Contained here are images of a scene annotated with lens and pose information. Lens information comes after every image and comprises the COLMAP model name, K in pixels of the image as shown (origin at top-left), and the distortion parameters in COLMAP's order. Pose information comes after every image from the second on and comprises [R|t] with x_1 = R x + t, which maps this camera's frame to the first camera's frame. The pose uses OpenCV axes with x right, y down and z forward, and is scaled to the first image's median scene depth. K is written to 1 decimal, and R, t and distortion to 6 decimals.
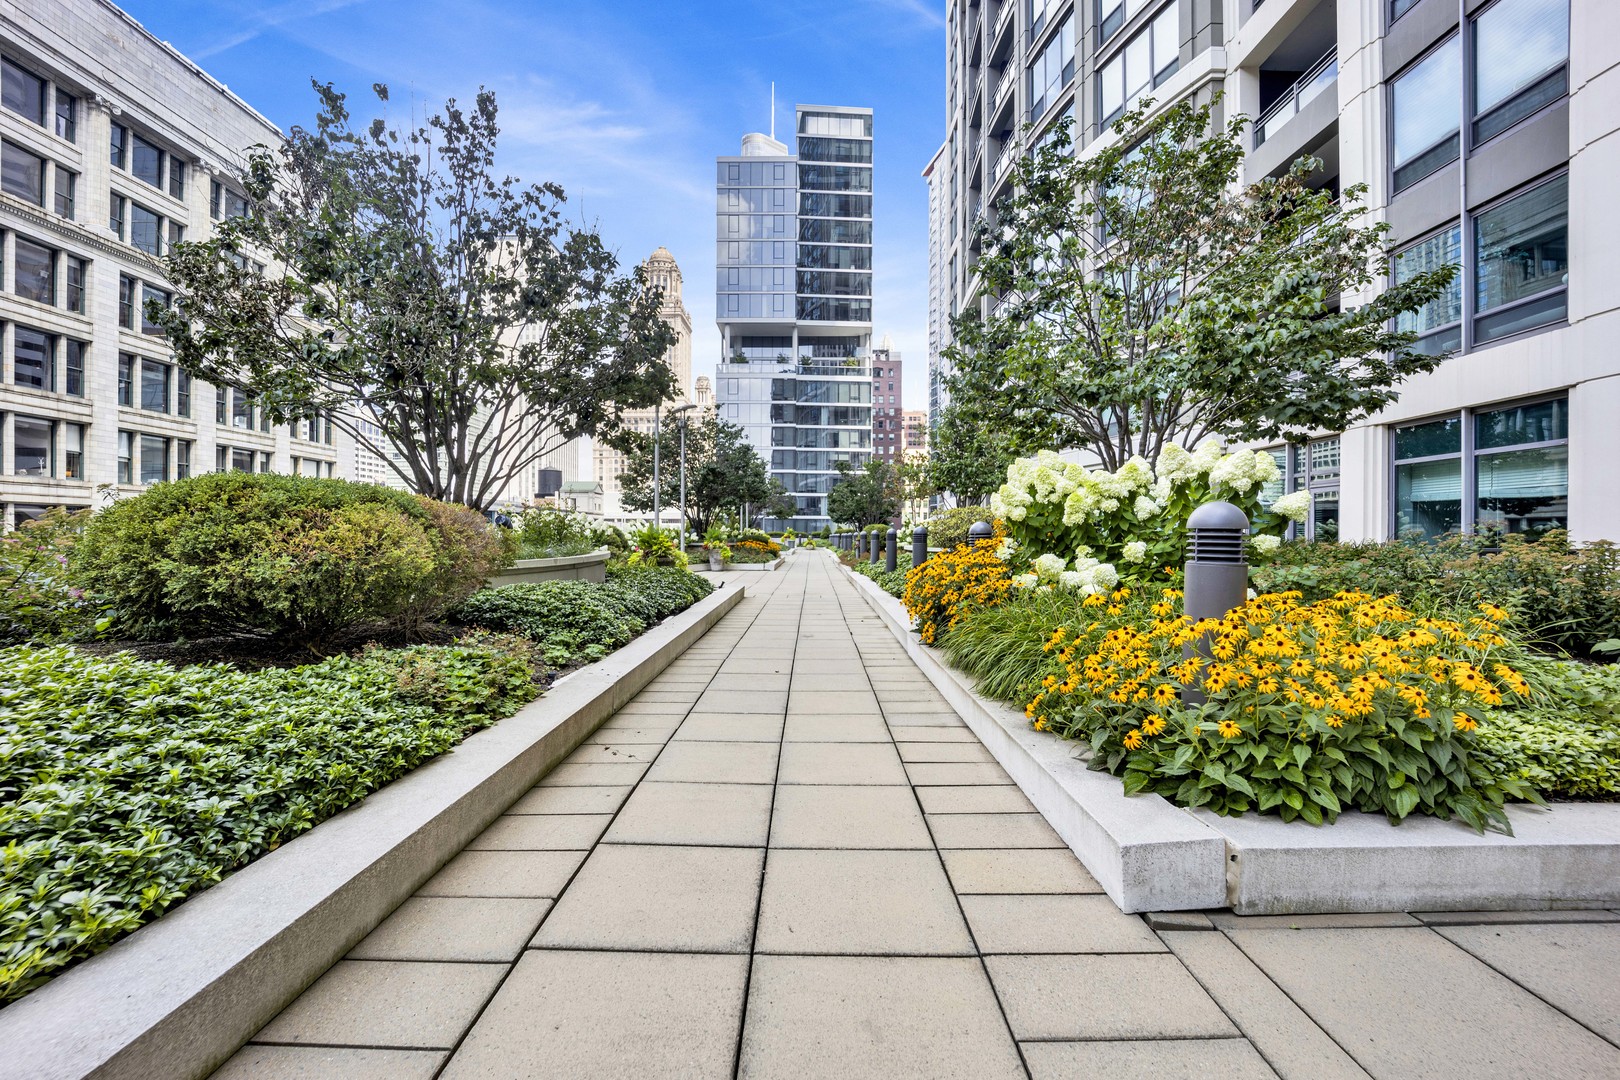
lens RADIAL K [[683.0, 0, 810.0], [0, 683.0, 540.0], [0, 0, 1]] dist [-0.021580, -0.000167]
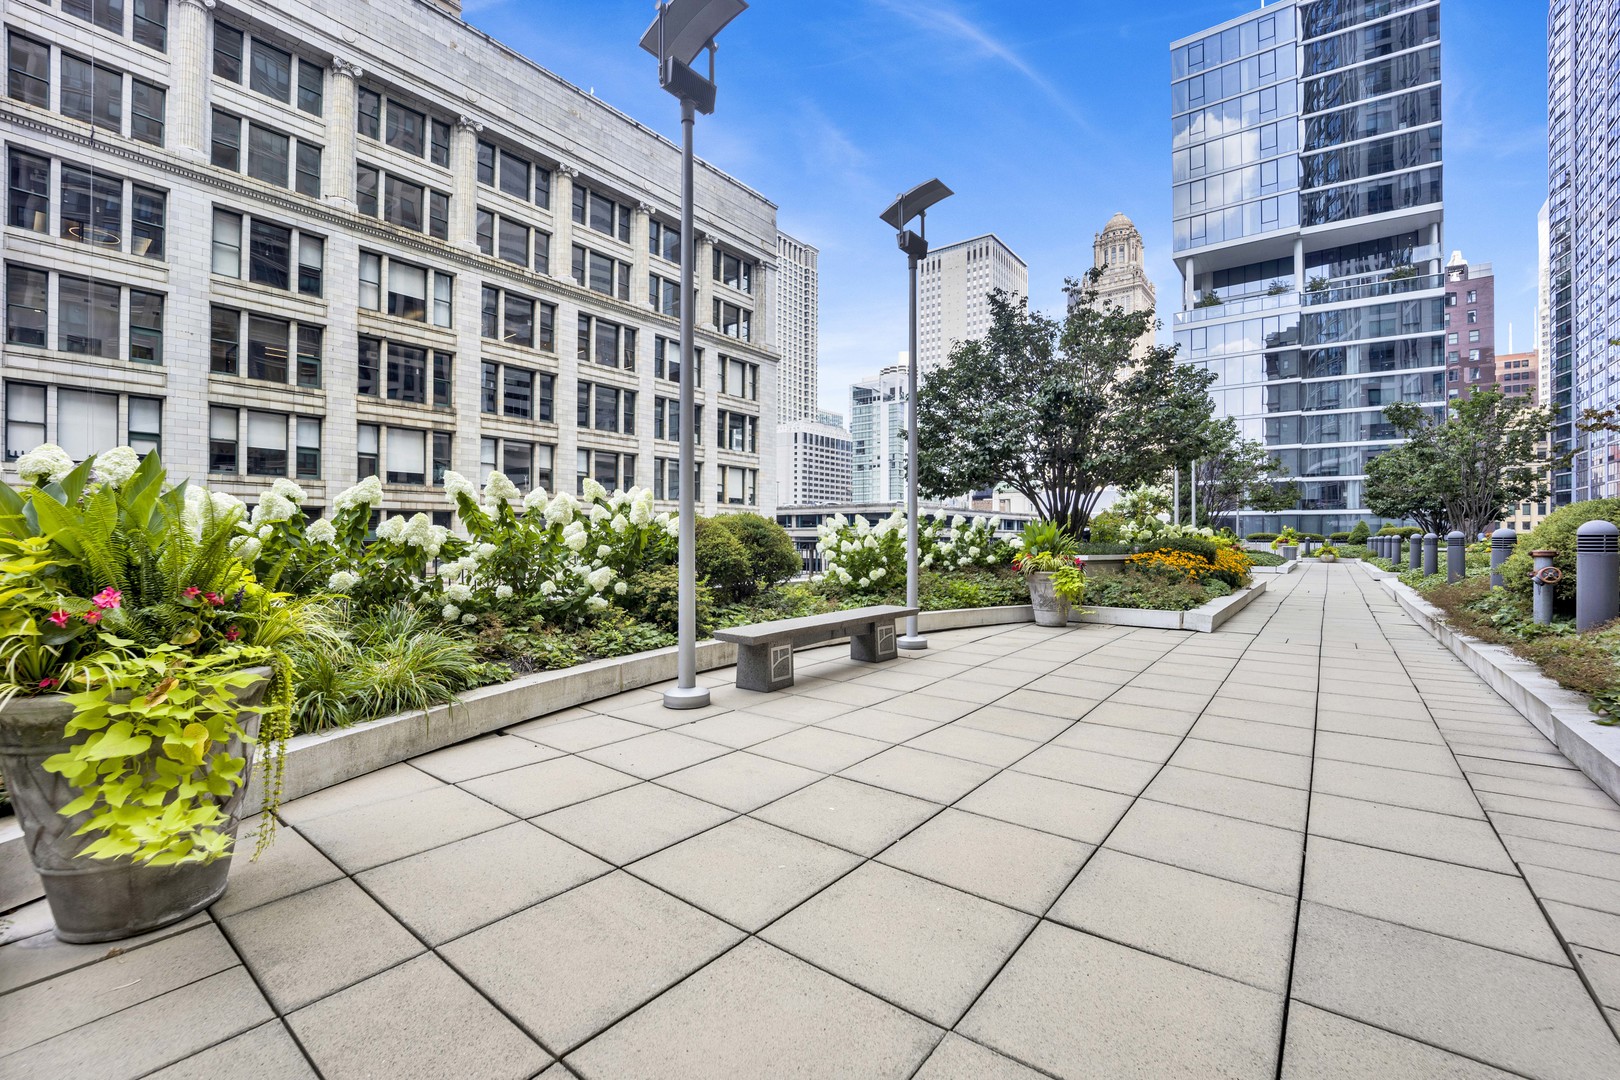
lens RADIAL K [[683.0, 0, 810.0], [0, 683.0, 540.0], [0, 0, 1]] dist [-0.021580, -0.000167]
pose [[0.793406, -0.000578, -0.608693, 0.000059], [-0.002864, 0.999985, -0.004682, -0.001958], [0.608686, 0.005458, 0.793392, 0.289084]]
